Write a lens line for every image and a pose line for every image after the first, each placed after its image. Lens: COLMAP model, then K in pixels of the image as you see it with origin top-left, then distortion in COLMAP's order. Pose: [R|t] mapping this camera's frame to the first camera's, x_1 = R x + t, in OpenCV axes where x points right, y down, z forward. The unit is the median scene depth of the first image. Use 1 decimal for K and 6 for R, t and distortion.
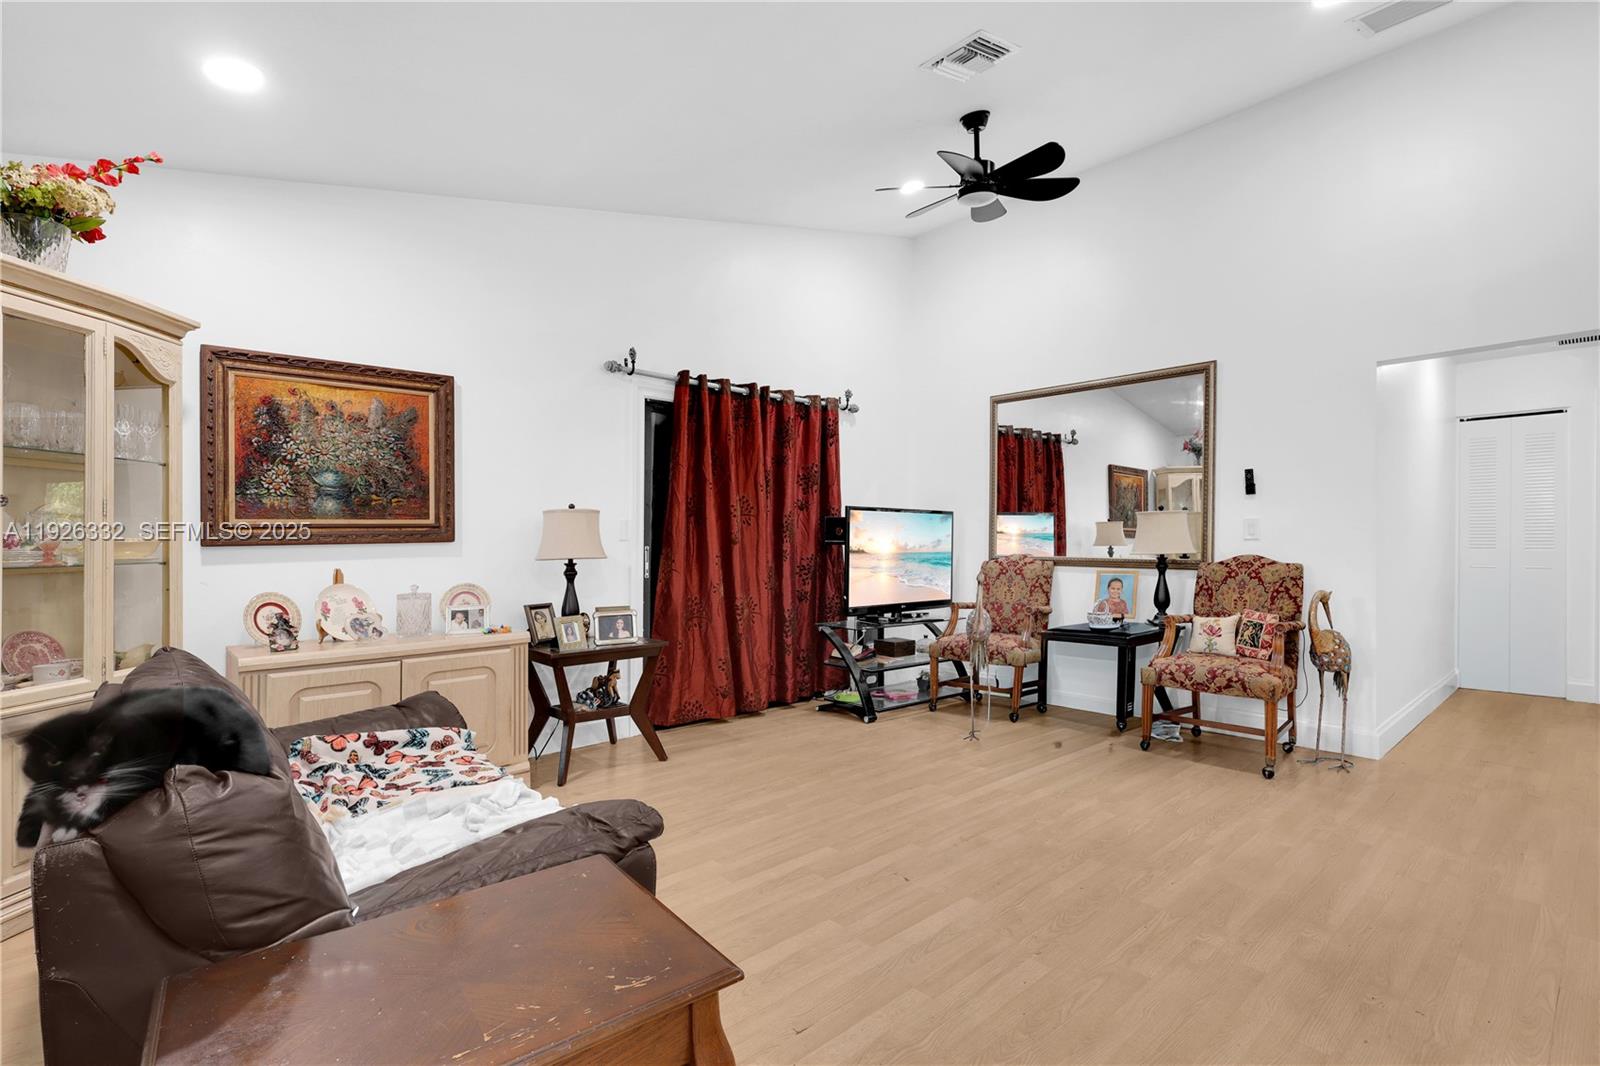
lens RADIAL K [[752.6, 0, 806.8], [0, 752.6, 530.0], [0, 0, 1]] dist [0.005217, -0.000041]
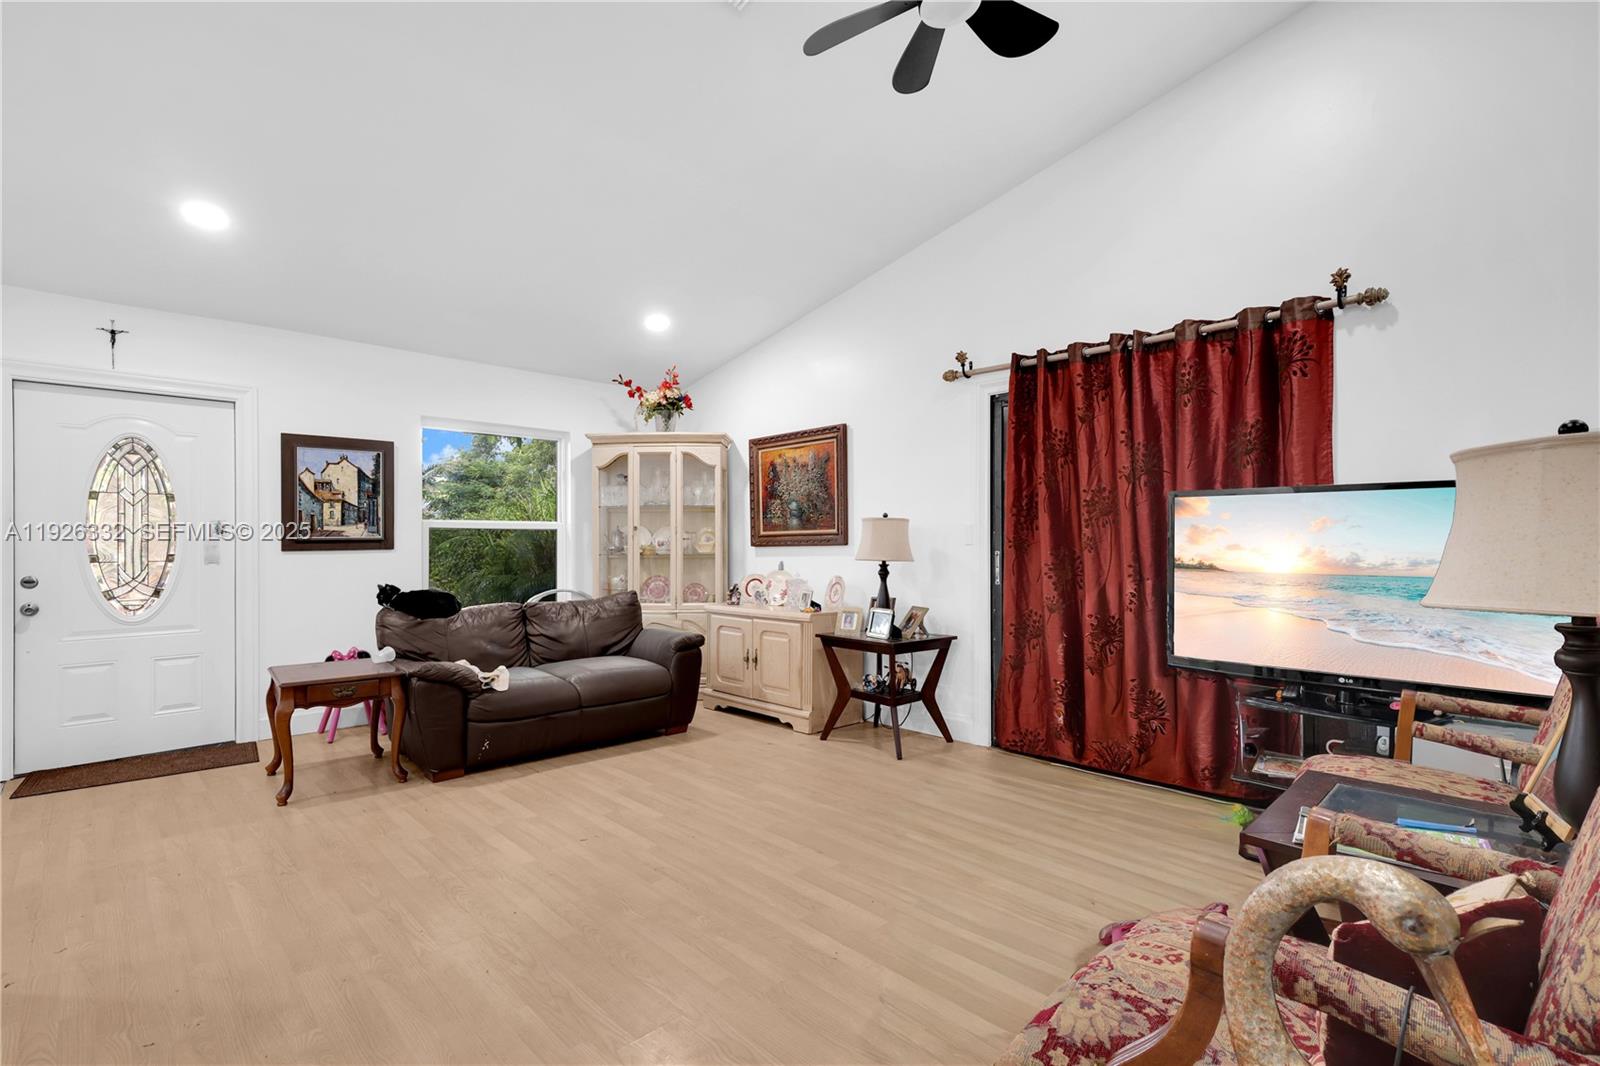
lens RADIAL K [[752.6, 0, 806.9], [0, 752.6, 539.8], [0, 0, 1]] dist [0.005217, -0.000041]
pose [[0.018763, 0.002524, -0.999821, 0.929597], [0.014777, 0.999887, 0.002801, 0.001217], [0.999715, -0.014827, 0.018723, 0.949735]]
